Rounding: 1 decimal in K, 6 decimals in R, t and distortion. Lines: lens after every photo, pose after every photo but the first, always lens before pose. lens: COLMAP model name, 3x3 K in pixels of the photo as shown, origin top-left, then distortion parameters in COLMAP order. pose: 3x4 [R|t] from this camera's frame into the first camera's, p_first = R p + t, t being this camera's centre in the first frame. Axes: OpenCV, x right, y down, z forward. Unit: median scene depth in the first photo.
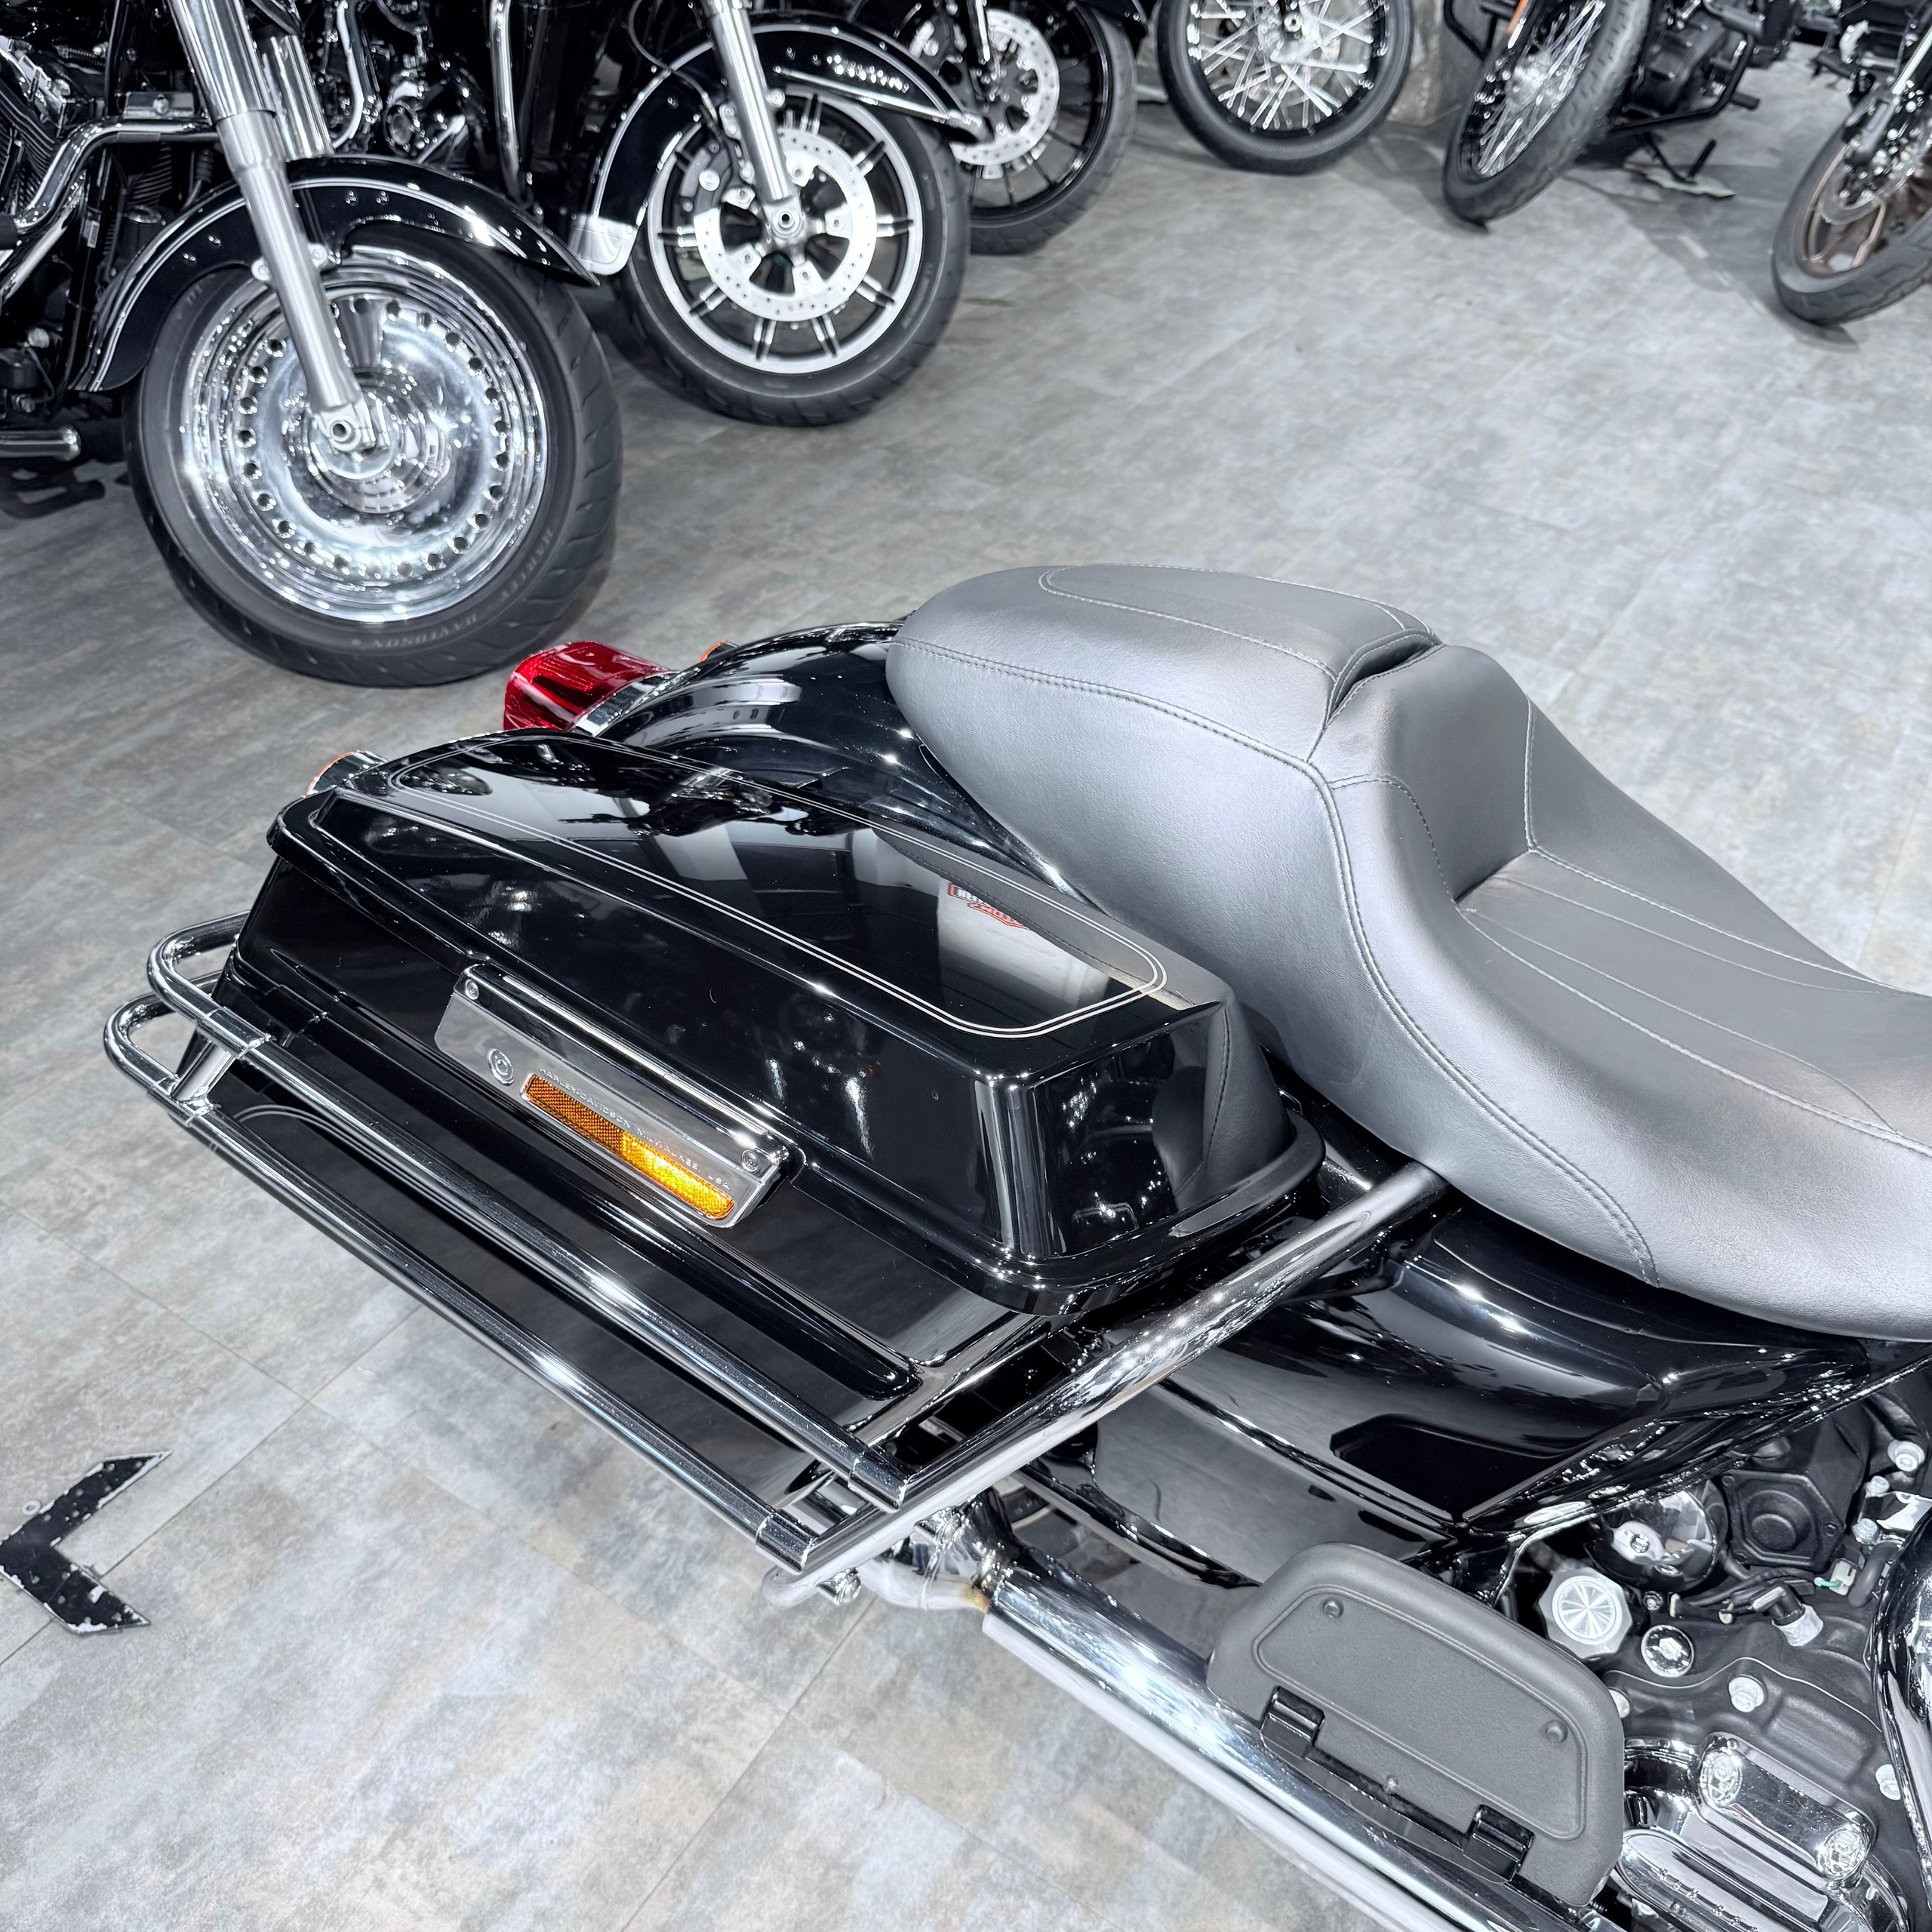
lens RADIAL K [[1833.3, 0, 968.3], [0, 1833.3, 972.8], [0, 0, 1]] dist [0.023418, -0.045852]
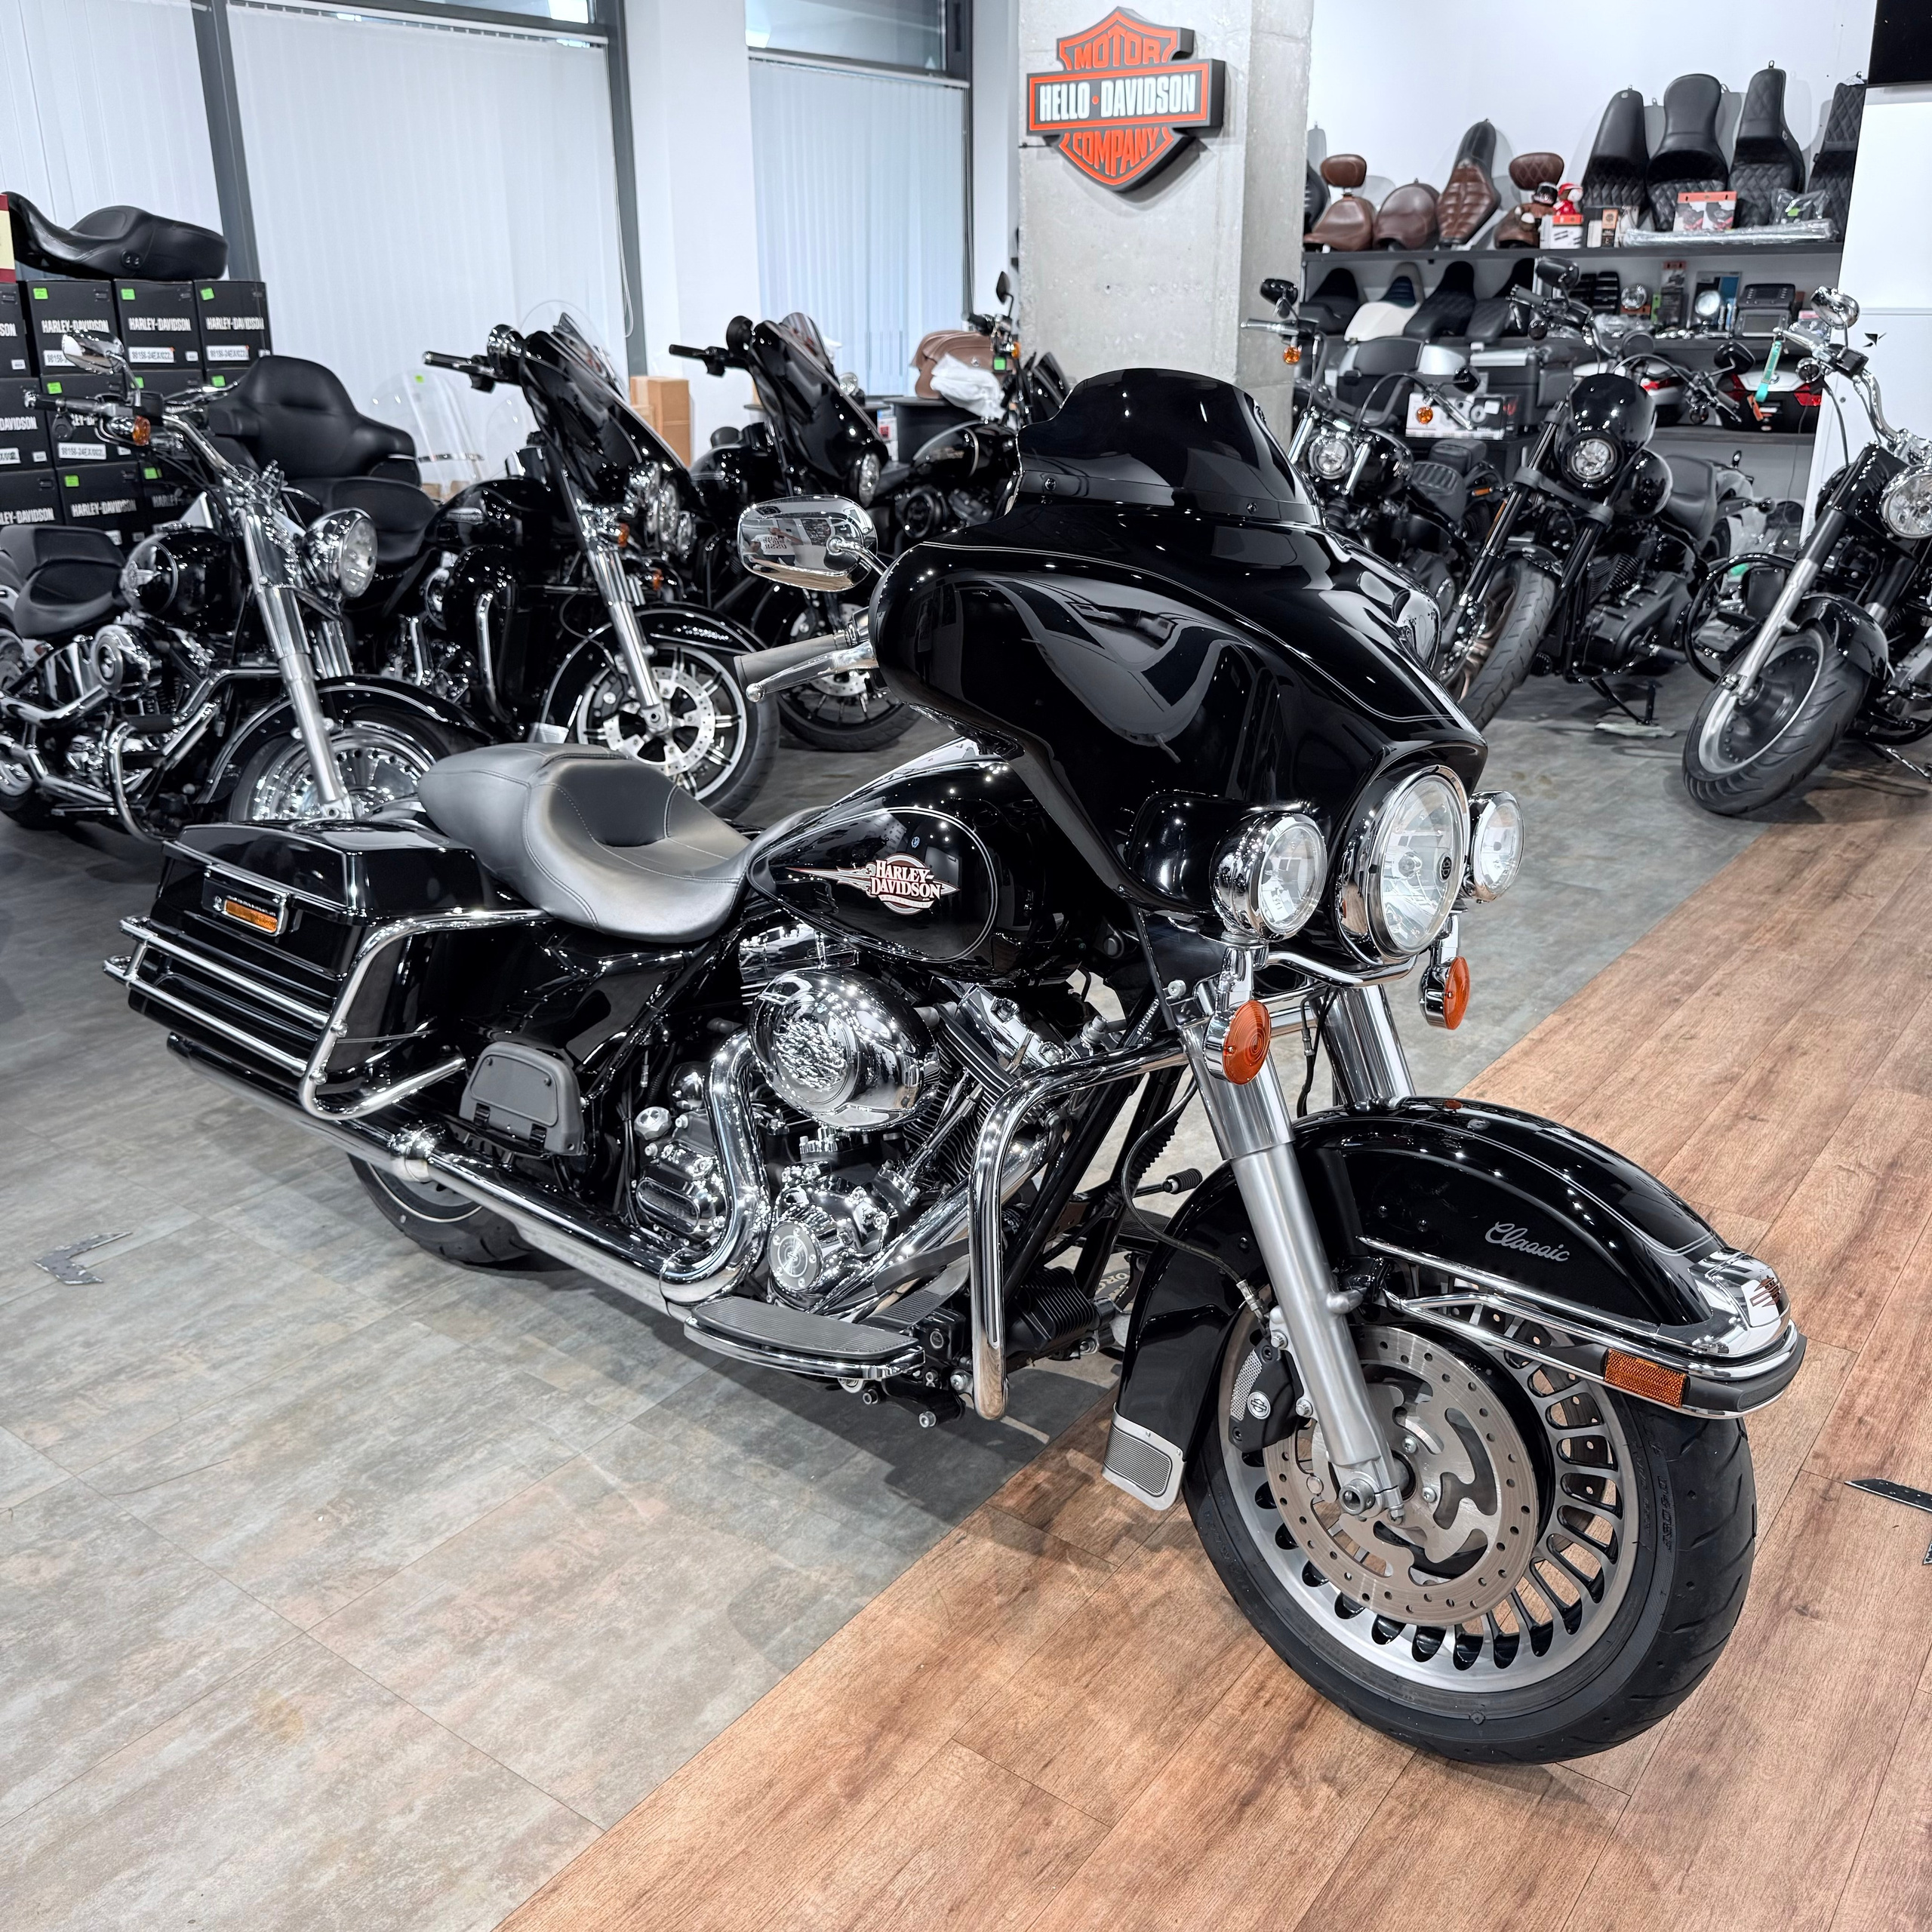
lens RADIAL K [[1799.0, 0, 966.0], [0, 1799.0, 966.0], [0, 0, 1]] dist [0.140723, -0.282440]
pose [[0.992062, -0.051884, -0.114543, 0.349284], [0.014008, 0.950837, -0.309375, 0.303853], [0.124964, 0.305315, 0.944016, -0.419686]]
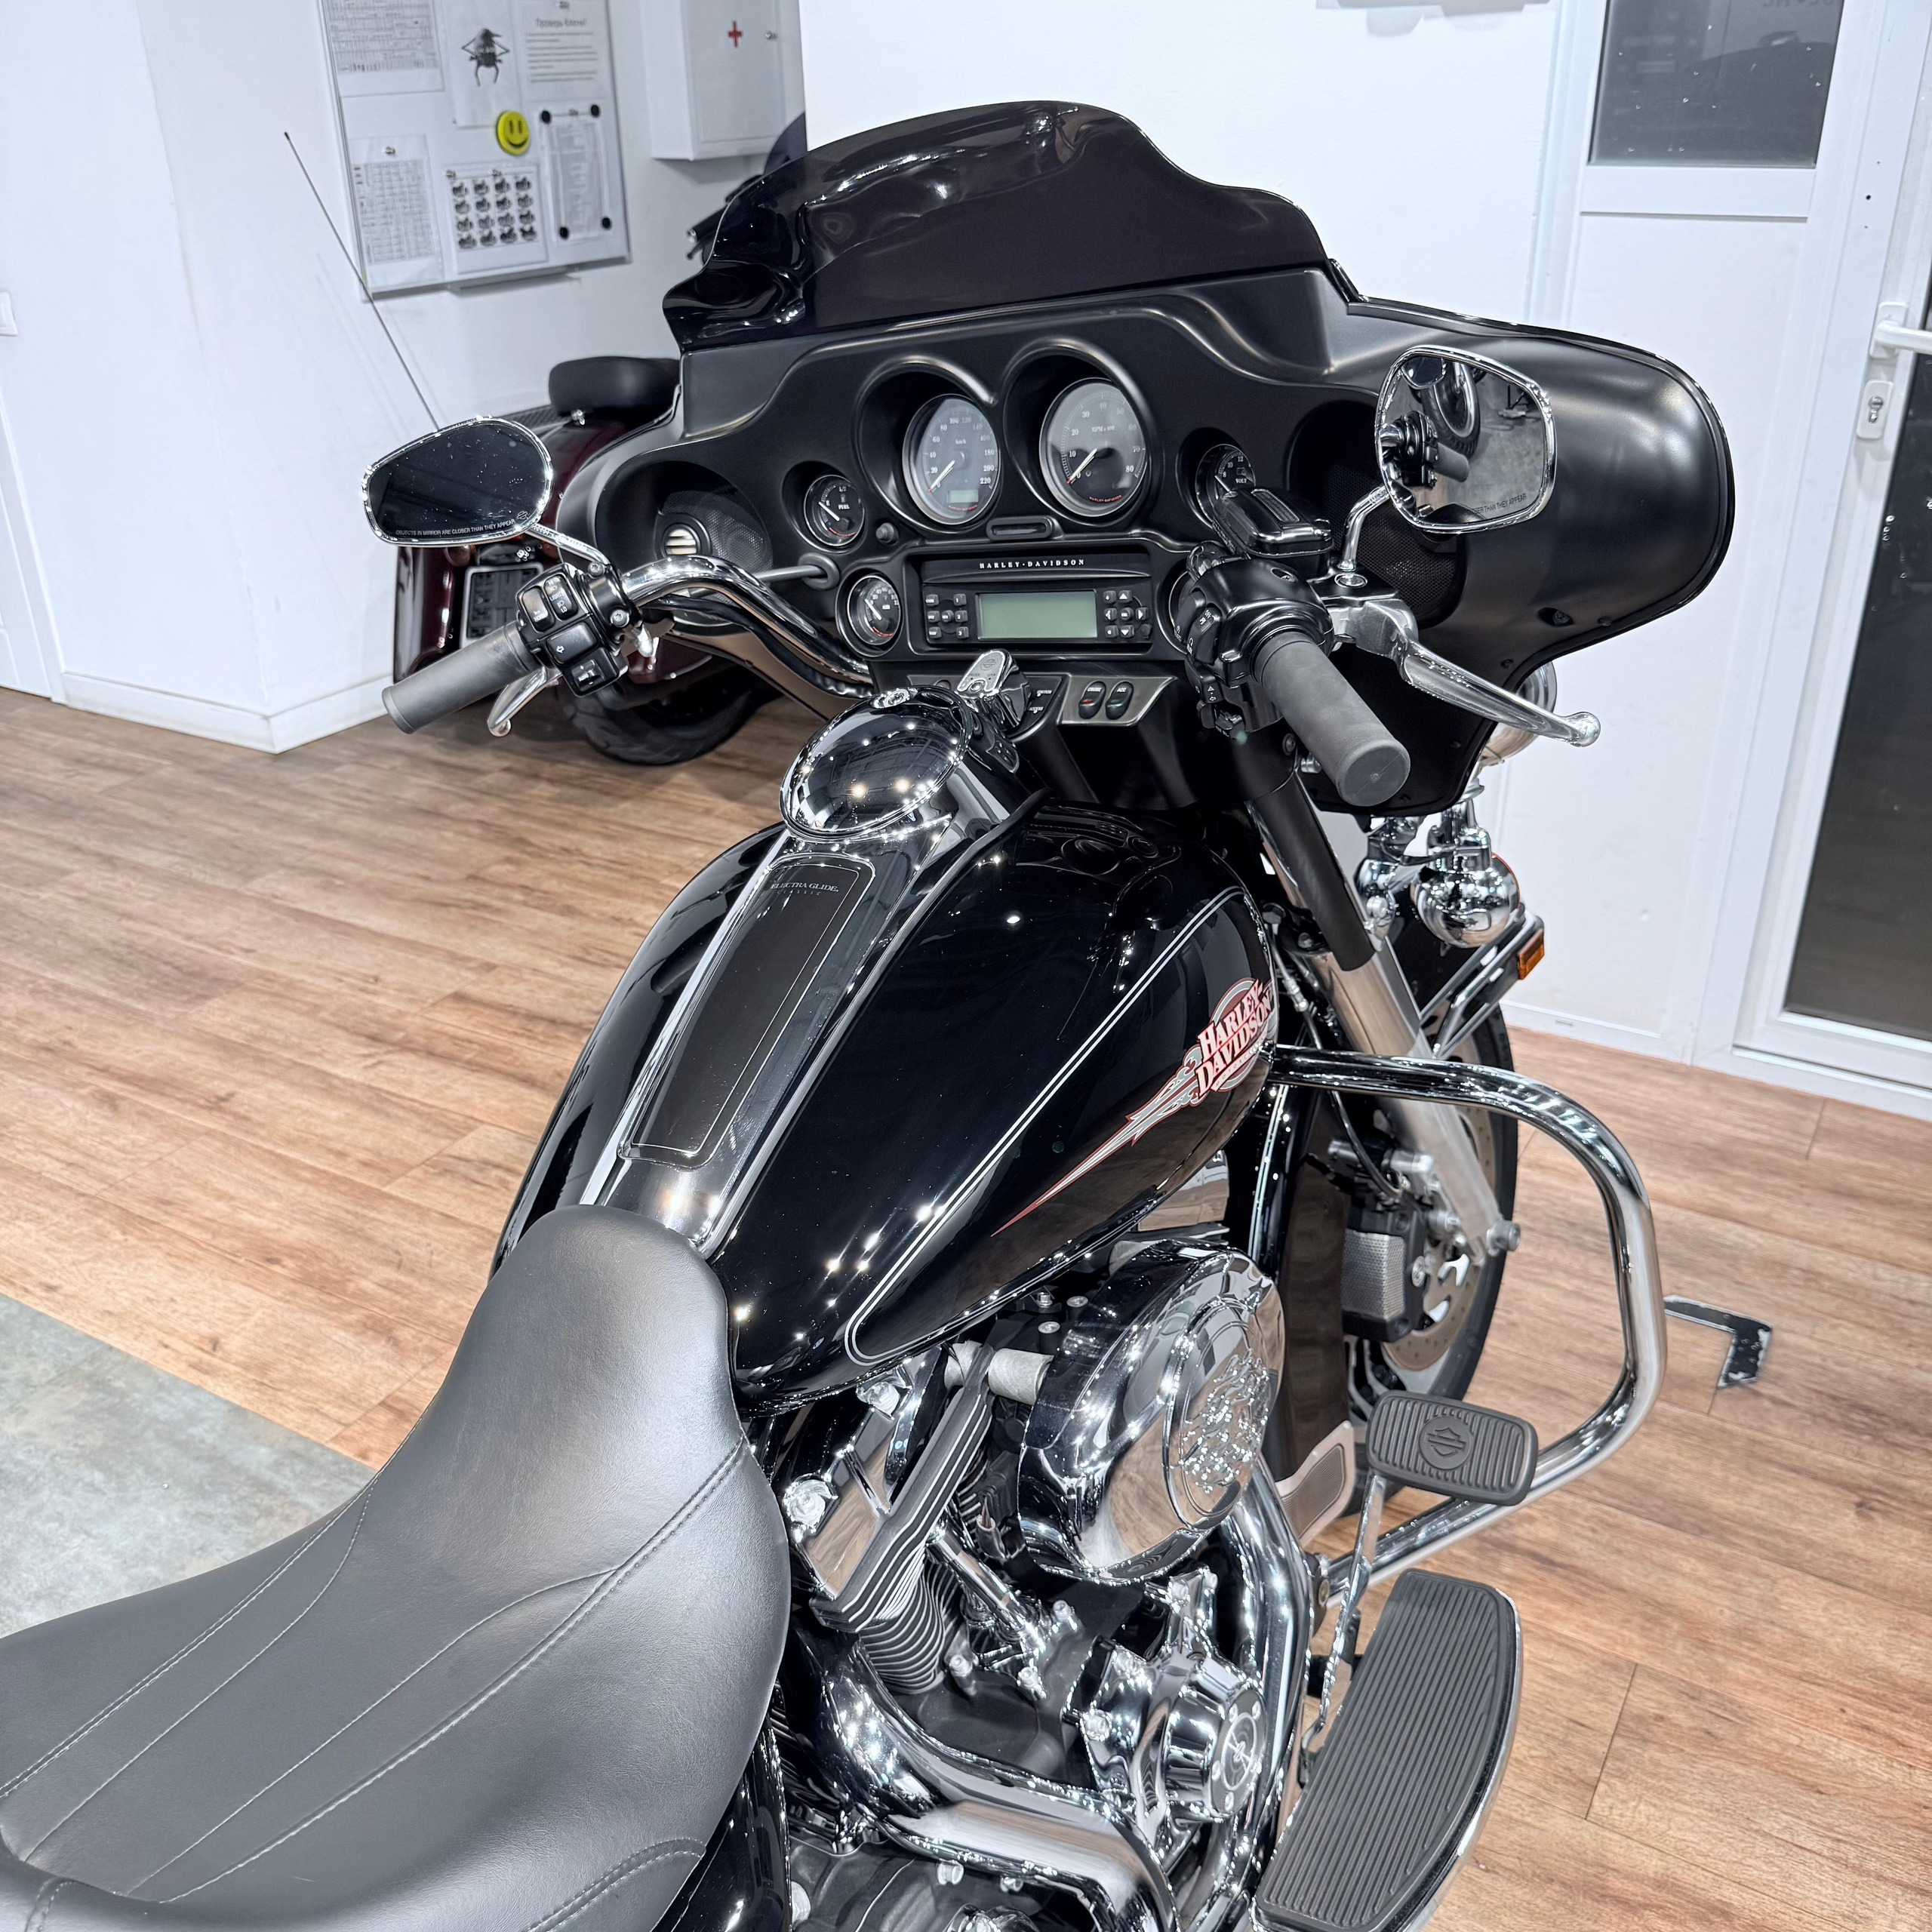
lens RADIAL K [[1834.1, 0, 955.3], [0, 1834.1, 965.8], [0, 0, 1]] dist [0.039981, -0.073192]
pose [[-0.020236, -0.517001, 0.855746, -0.062407], [0.634205, 0.655039, 0.410741, -0.127219], [-0.772900, 0.551030, 0.314629, 0.097796]]
